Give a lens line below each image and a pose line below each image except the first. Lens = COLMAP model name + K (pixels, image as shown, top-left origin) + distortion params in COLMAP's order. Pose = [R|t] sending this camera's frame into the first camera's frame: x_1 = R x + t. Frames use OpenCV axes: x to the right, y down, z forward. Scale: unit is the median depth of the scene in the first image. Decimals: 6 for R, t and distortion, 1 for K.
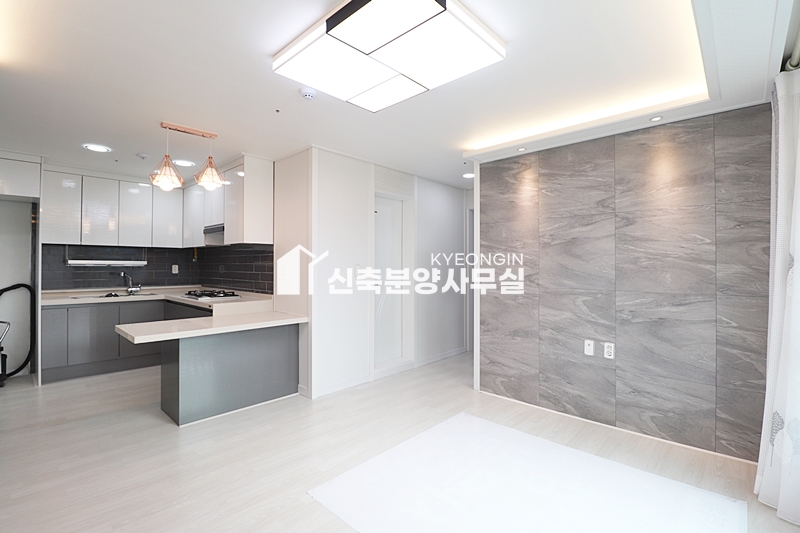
lens RADIAL K [[371.9, 0, 403.5], [0, 371.9, 264.0], [0, 0, 1]] dist [-0.016302, -0.005742]
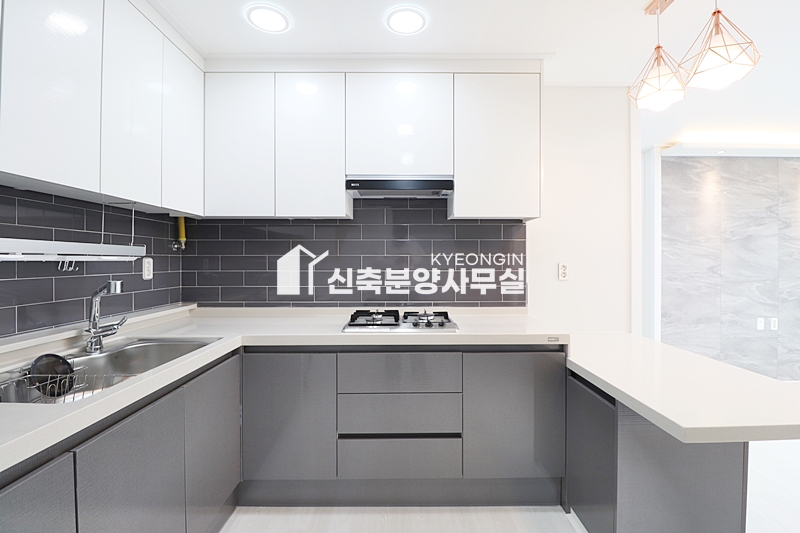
lens RADIAL K [[371.9, 0, 400.6], [0, 371.9, 266.8], [0, 0, 1]] dist [-0.016302, -0.005742]
pose [[0.724283, -0.012379, 0.689392, -1.138474], [0.001176, 0.999860, 0.016719, 0.010958], [-0.689502, -0.011299, 0.724196, 0.887852]]
